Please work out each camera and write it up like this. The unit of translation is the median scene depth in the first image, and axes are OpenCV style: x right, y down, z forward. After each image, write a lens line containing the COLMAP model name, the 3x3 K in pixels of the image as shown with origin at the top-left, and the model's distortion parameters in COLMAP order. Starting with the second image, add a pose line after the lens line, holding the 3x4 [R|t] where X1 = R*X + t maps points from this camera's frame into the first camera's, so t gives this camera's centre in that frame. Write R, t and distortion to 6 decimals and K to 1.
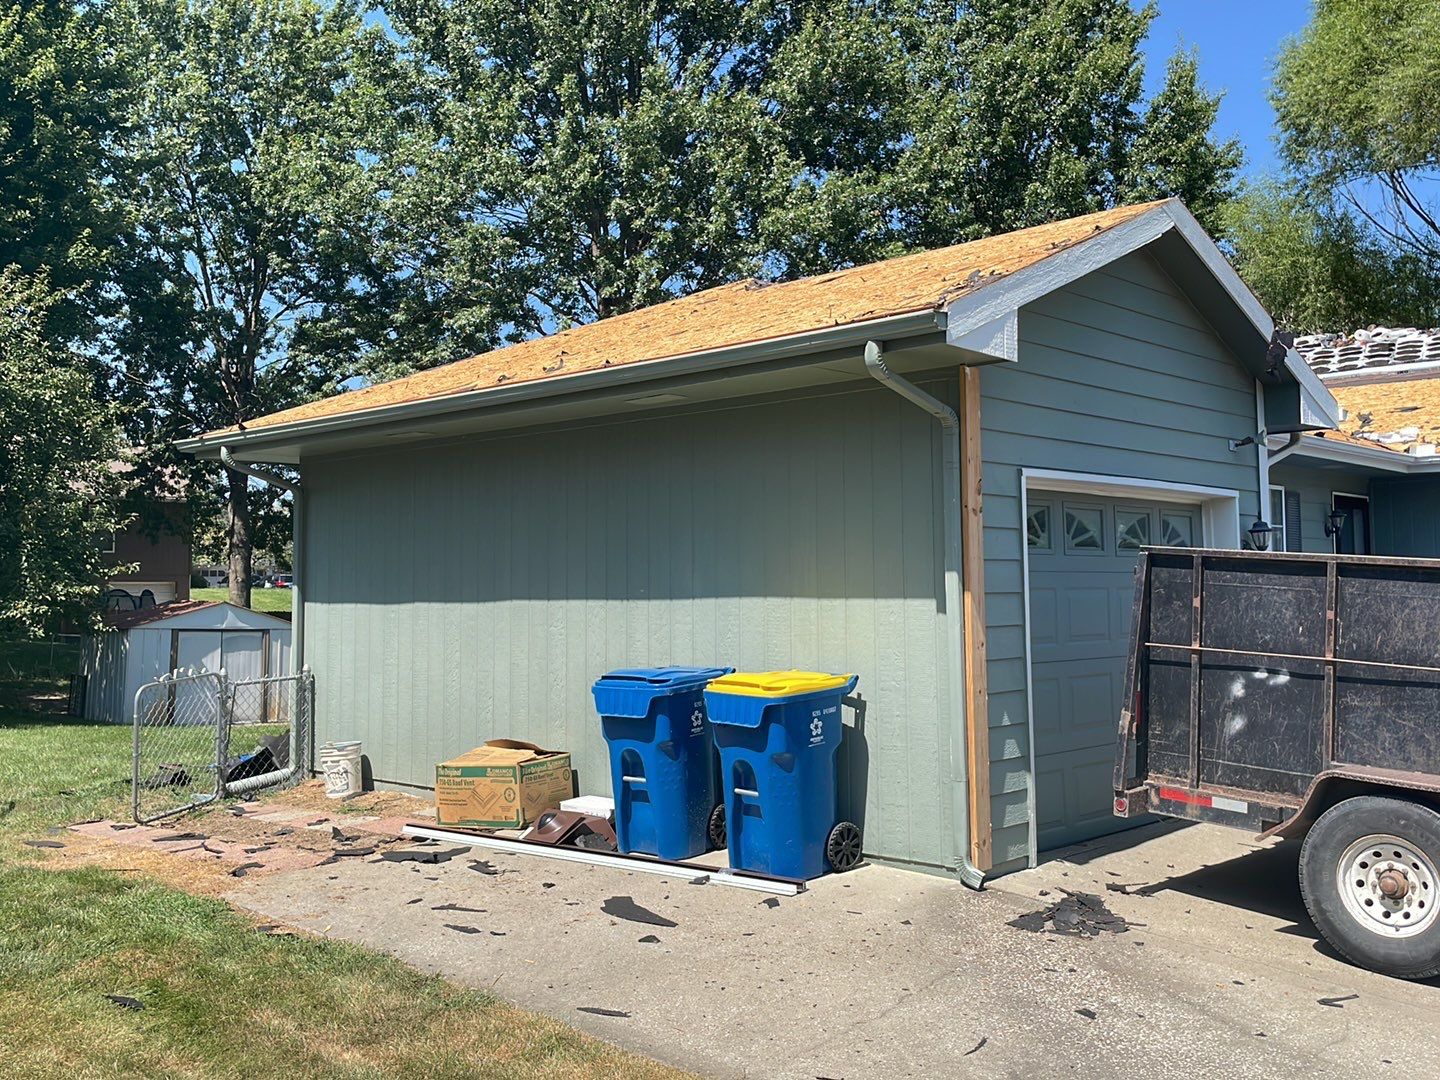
lens RADIAL K [[1381.5, 0, 713.2], [0, 1381.5, 473.4], [0, 0, 1]] dist [0.032324, 0.000000]
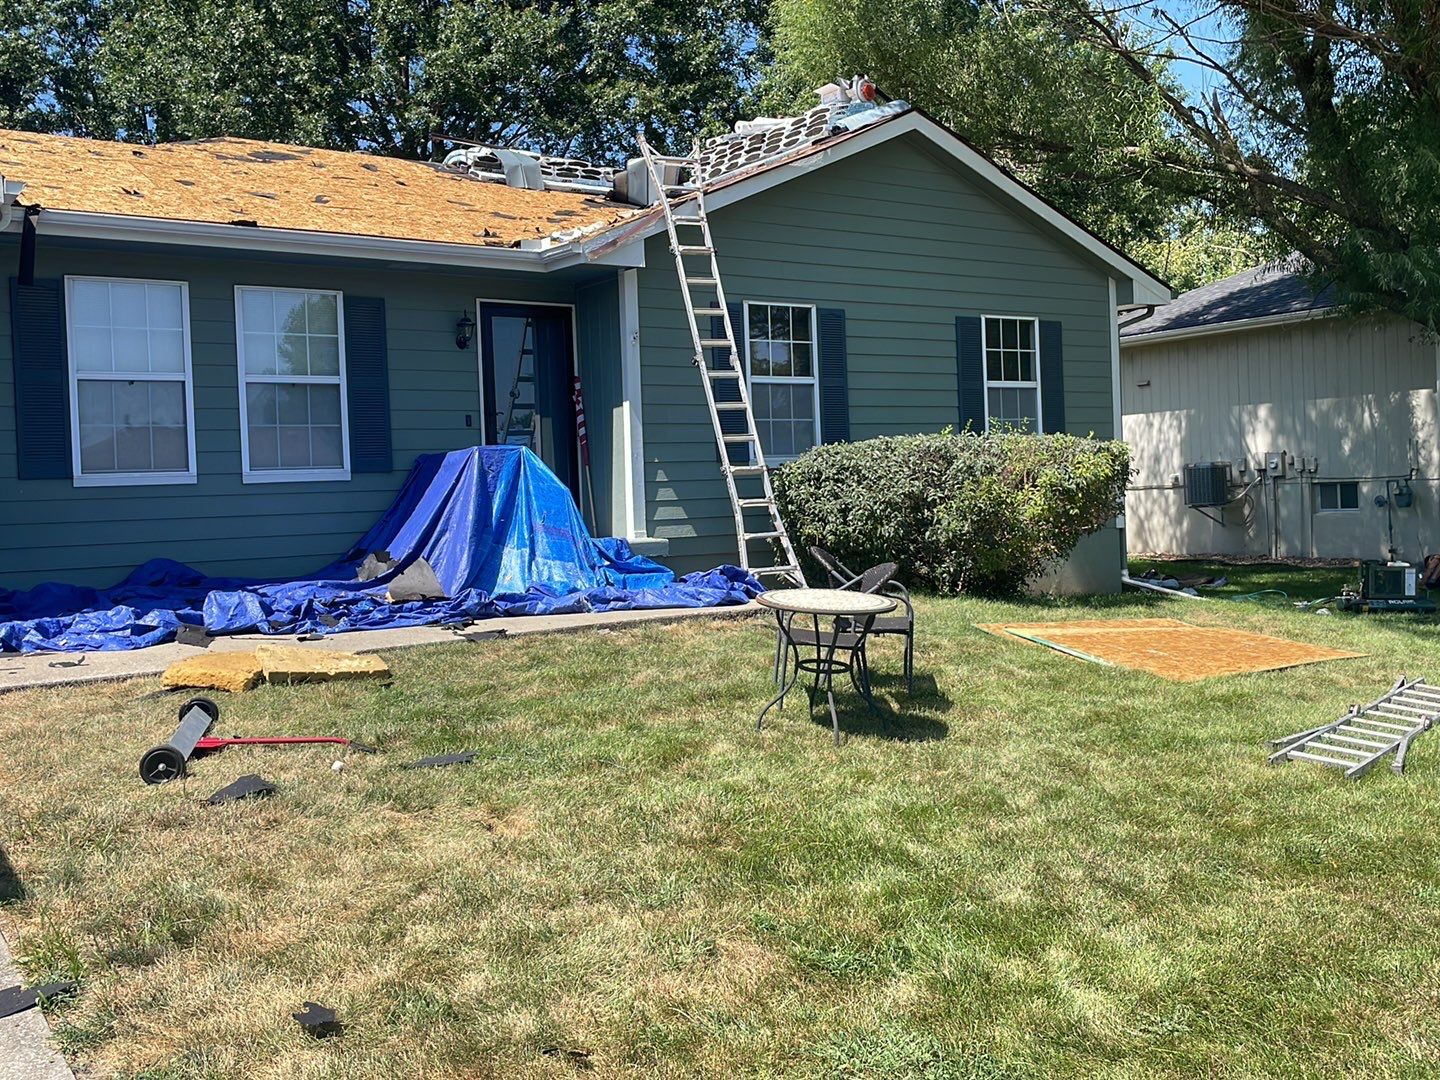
lens RADIAL K [[1381.5, 0, 743.6], [0, 1381.5, 466.4], [0, 0, 1]] dist [0.032324, 0.000000]
pose [[0.985398, -0.022743, -0.168739, 1.341448], [0.035518, 0.996693, 0.073084, 0.109894], [0.166519, -0.078010, 0.982947, 0.278453]]
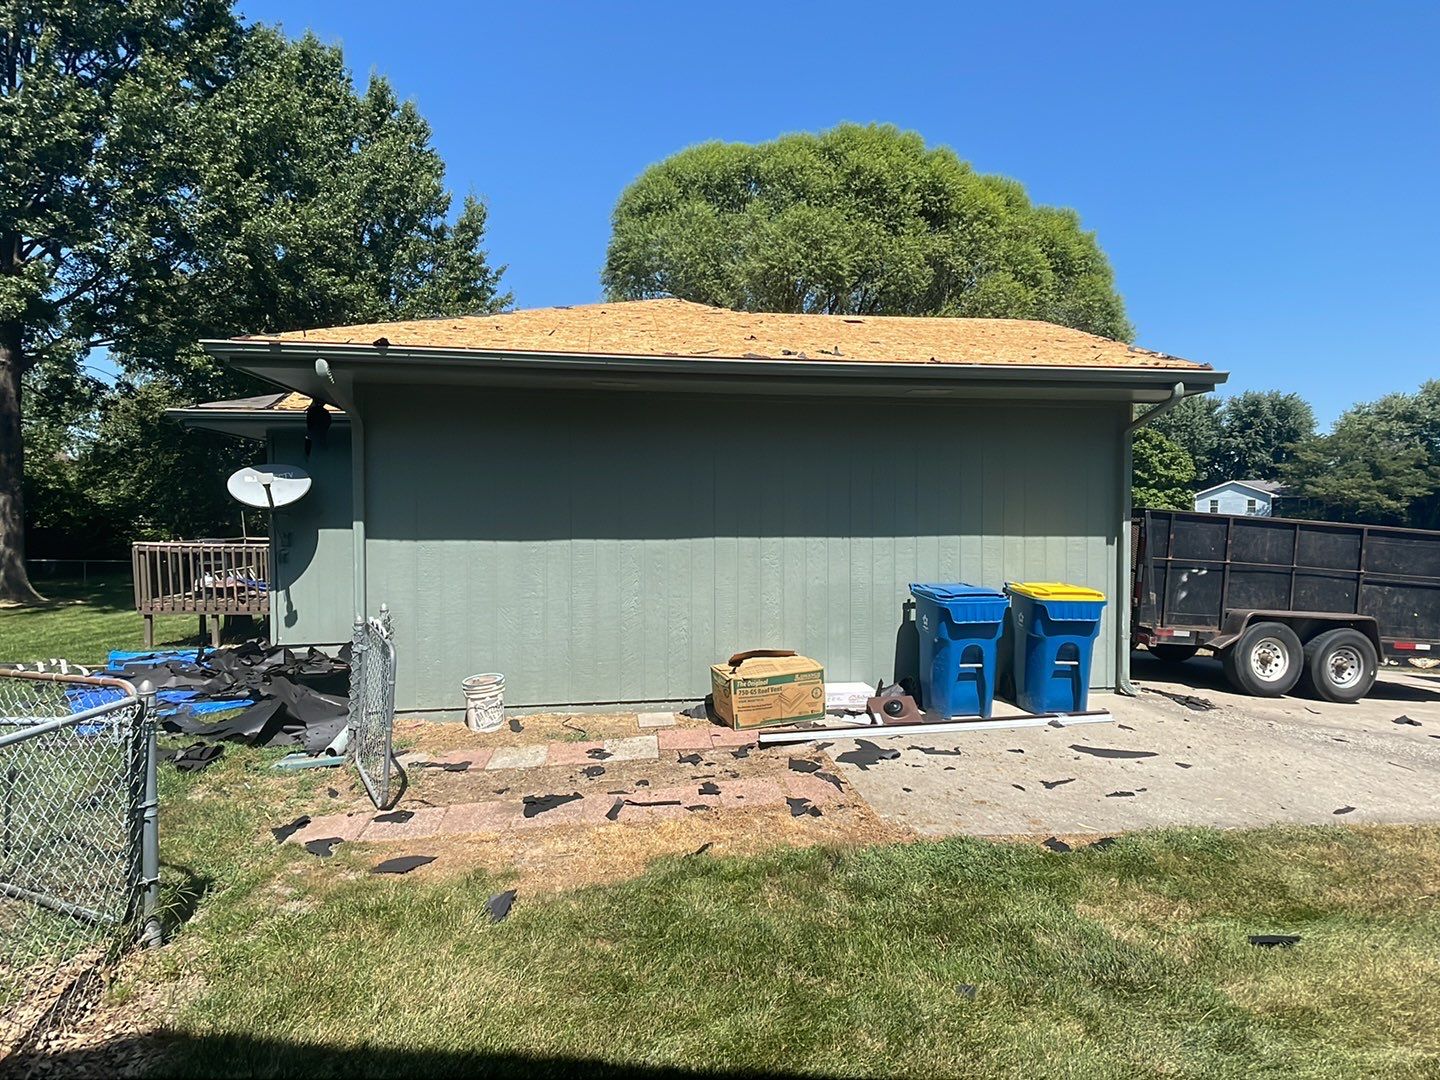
lens RADIAL K [[745.1, 0, 709.5], [0, 745.1, 534.9], [0, 0, 1]] dist [0.031050, -0.020566]
pose [[0.628067, -0.012842, 0.778053, -0.805268], [-0.072678, 0.994525, 0.075083, 0.050199], [-0.774758, -0.103704, 0.623695, 0.733081]]
